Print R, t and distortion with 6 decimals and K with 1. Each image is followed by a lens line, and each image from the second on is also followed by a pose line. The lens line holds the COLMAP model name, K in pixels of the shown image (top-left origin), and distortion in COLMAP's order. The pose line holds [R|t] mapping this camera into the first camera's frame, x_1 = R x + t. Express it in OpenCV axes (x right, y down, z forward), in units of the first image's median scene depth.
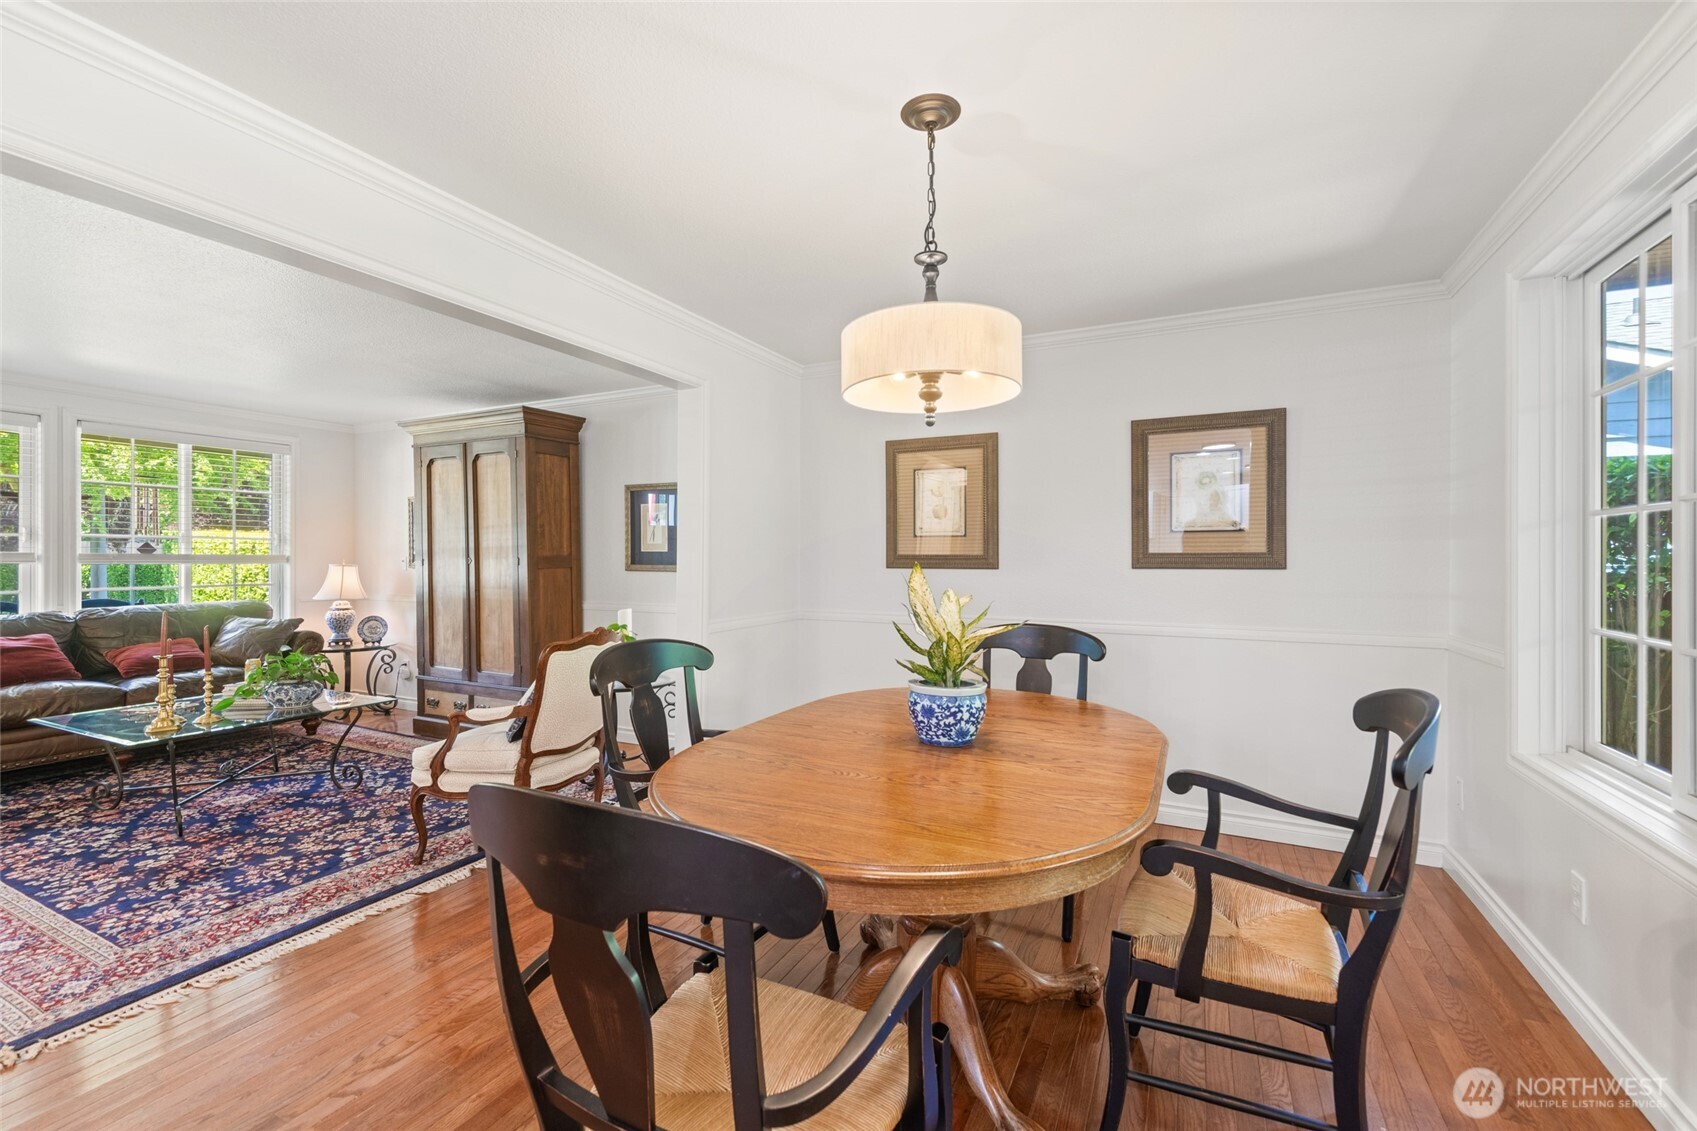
lens RADIAL K [[708.3, 0, 835.8], [0, 708.3, 564.8], [0, 0, 1]] dist [0.007019, -0.000738]
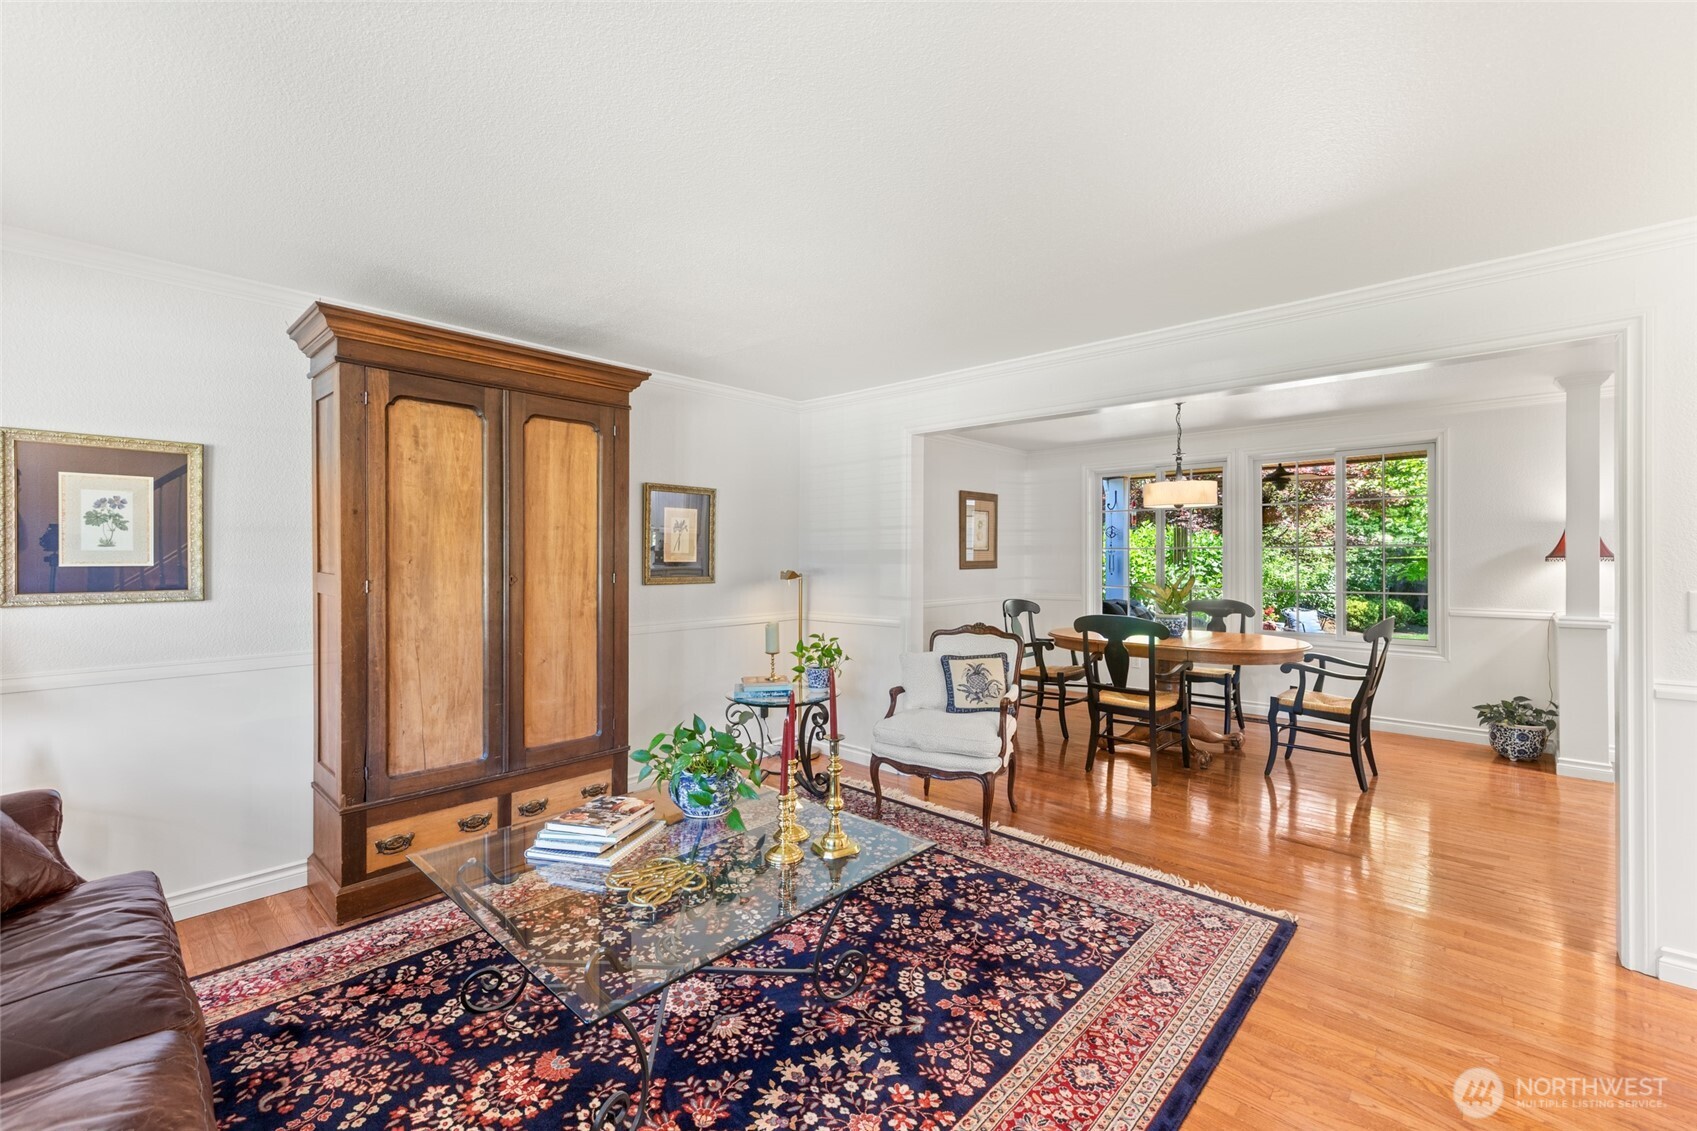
lens RADIAL K [[708.3, 0, 841.5], [0, 708.3, 555.2], [0, 0, 1]] dist [0.007019, -0.000738]
pose [[0.288751, -0.002424, 0.957401, -1.691623], [0.014358, 0.999895, -0.001799, -0.039234], [-0.957297, 0.014266, 0.288755, 0.869440]]
